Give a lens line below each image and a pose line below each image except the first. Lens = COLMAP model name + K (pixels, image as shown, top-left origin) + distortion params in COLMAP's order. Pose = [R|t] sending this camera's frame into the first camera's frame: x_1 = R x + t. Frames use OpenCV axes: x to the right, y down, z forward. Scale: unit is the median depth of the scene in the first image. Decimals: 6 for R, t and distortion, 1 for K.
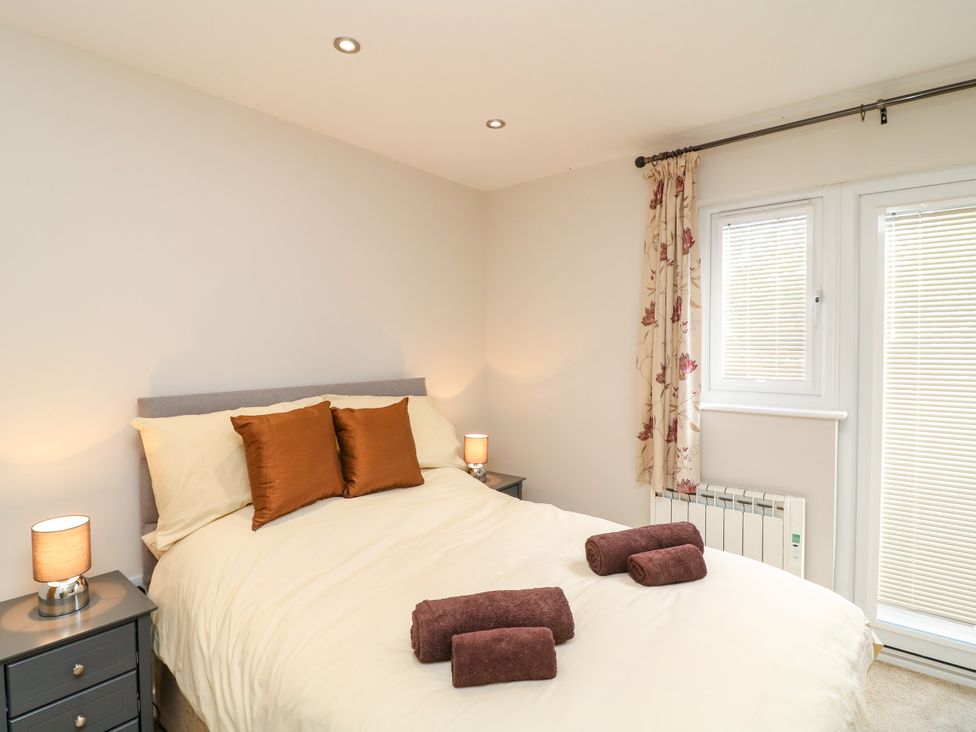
lens RADIAL K [[510.8, 0, 487.2], [0, 510.8, 357.3], [0, 0, 1]] dist [0.001063, -0.015455]
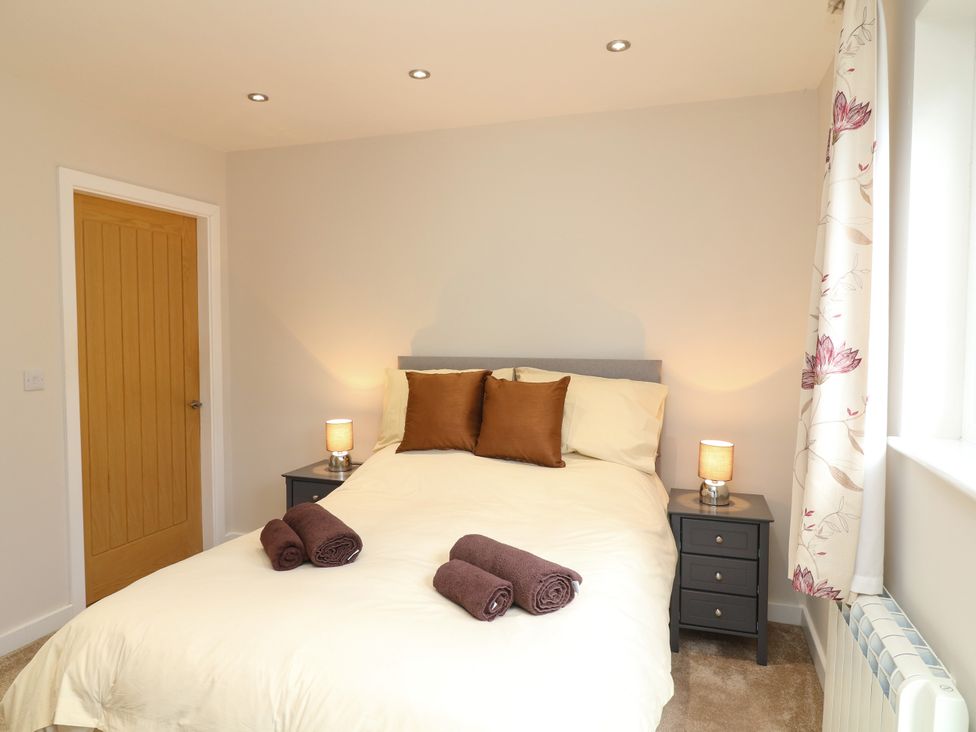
lens RADIAL K [[600.8, 0, 488.5], [0, 600.8, 357.1], [0, 0, 1]] dist [0.000764, -0.017511]
pose [[0.375493, 0.053845, -0.925260, 0.830149], [-0.020627, 0.998549, 0.049739, -0.008322], [0.926596, 0.000408, 0.376059, 0.445361]]
